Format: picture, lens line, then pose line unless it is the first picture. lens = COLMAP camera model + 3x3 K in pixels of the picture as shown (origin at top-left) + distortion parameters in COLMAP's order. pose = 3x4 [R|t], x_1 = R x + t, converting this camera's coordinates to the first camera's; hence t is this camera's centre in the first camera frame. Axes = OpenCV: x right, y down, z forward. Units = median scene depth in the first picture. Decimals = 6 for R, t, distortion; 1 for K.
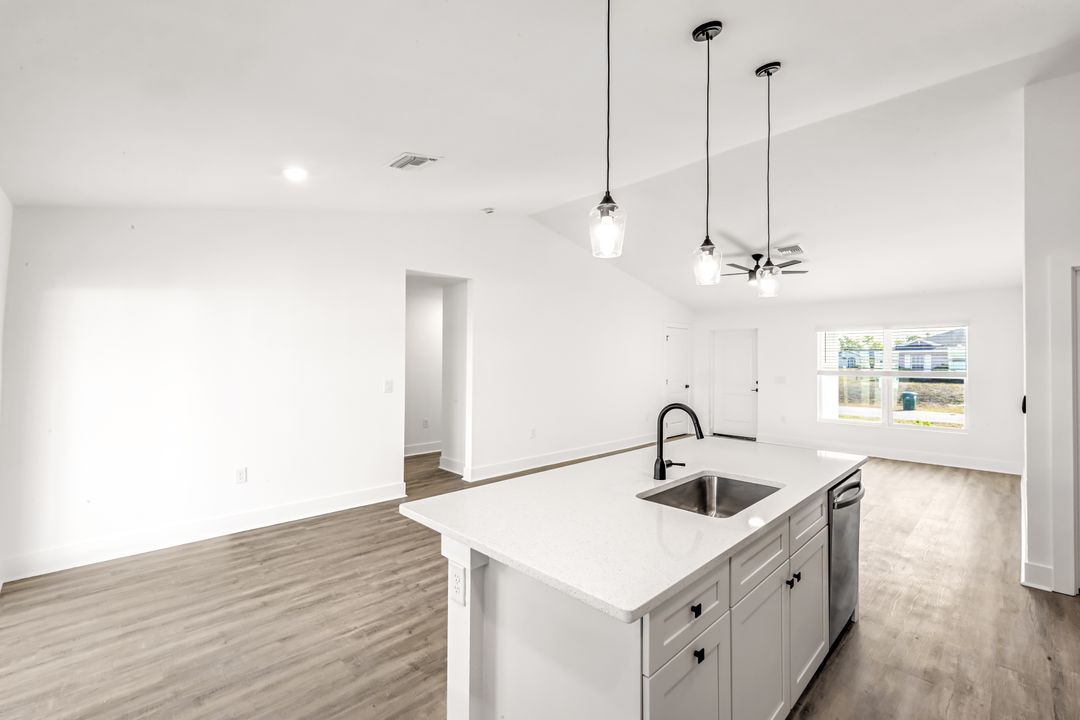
lens RADIAL K [[466.7, 0, 537.5], [0, 466.7, 358.8], [0, 0, 1]] dist [0.000421, 0.000071]
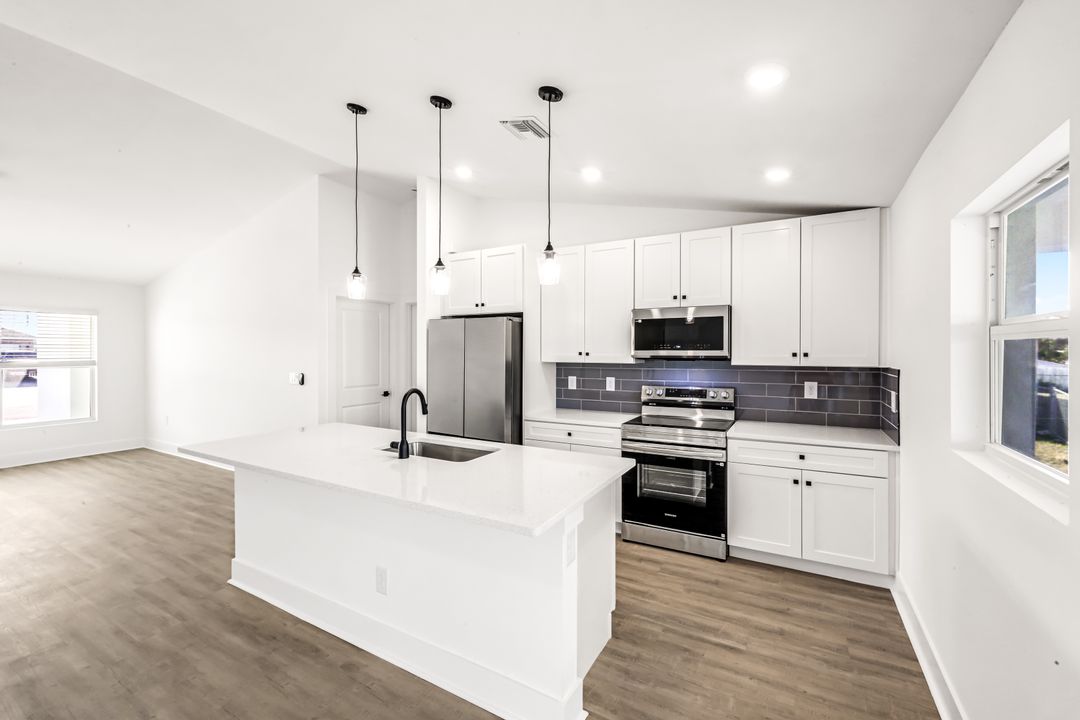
lens RADIAL K [[435.5, 0, 541.9], [0, 435.5, 363.1], [0, 0, 1]] dist [-0.000883, -0.000041]
pose [[-0.276465, -0.034721, 0.960397, -0.429681], [-0.007286, 0.999394, 0.034034, -0.006059], [-0.960996, 0.002412, -0.276550, 0.506040]]
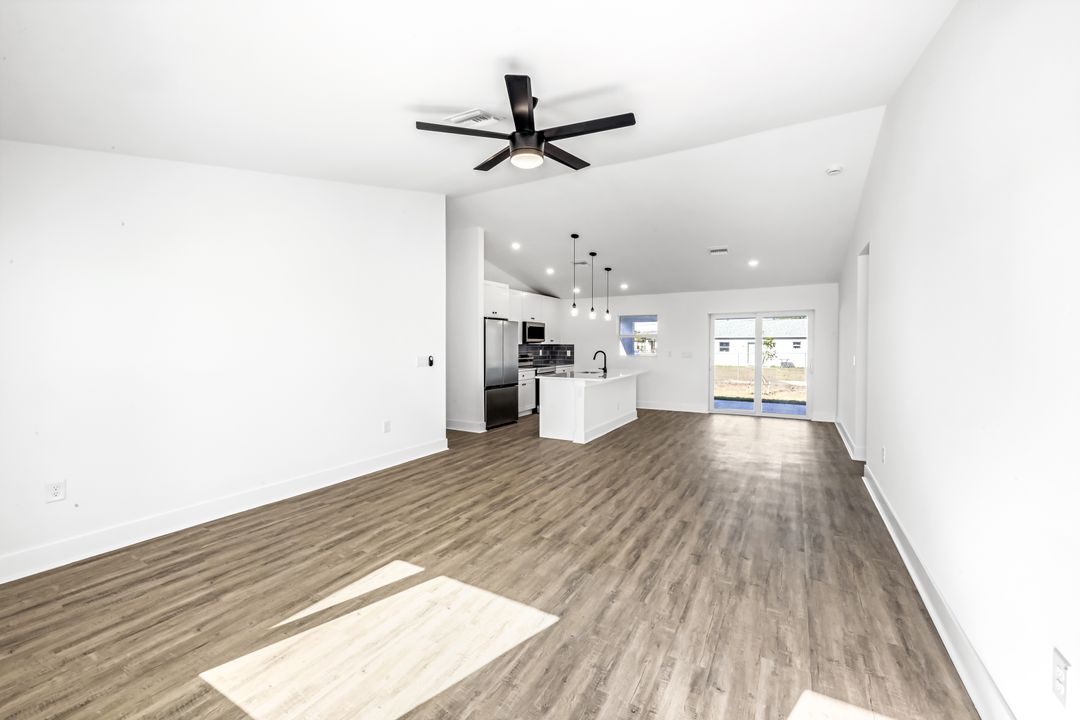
lens RADIAL K [[435.5, 0, 534.1], [0, 435.5, 360.3], [0, 0, 1]] dist [-0.000883, -0.000041]
pose [[-0.965988, -0.000326, -0.258587, 0.861194], [-0.009683, 0.999344, 0.034909, 0.025878], [0.258405, 0.036226, -0.965357, 2.117391]]
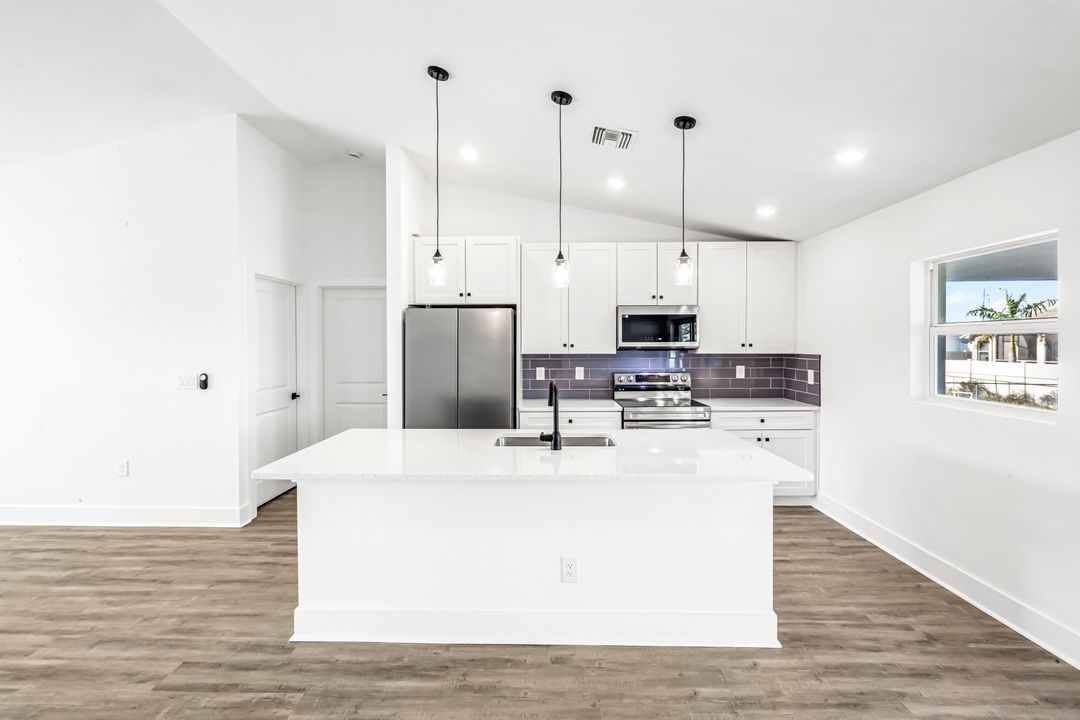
lens RADIAL K [[466.7, 0, 538.6], [0, 466.7, 350.9], [0, 0, 1]] dist [0.000421, 0.000071]
pose [[-0.698438, -0.016137, 0.715489, -0.264495], [-0.005411, 0.999836, 0.017268, -0.000491], [-0.715651, 0.008190, -0.698410, 0.951341]]
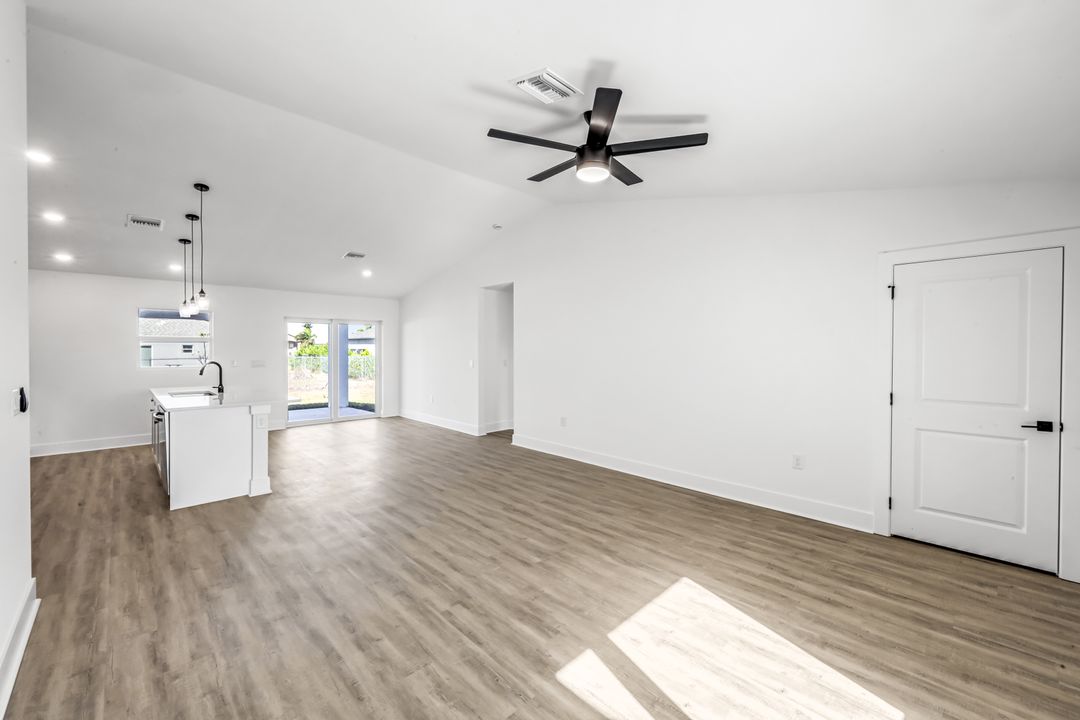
lens RADIAL K [[435.5, 0, 542.2], [0, 435.5, 357.0], [0, 0, 1]] dist [-0.000883, -0.000041]
pose [[0.000759, 0.011333, -0.999935, 1.347736], [-0.003673, 0.999929, 0.011330, 0.017955], [0.999993, 0.003664, 0.000800, 1.414497]]
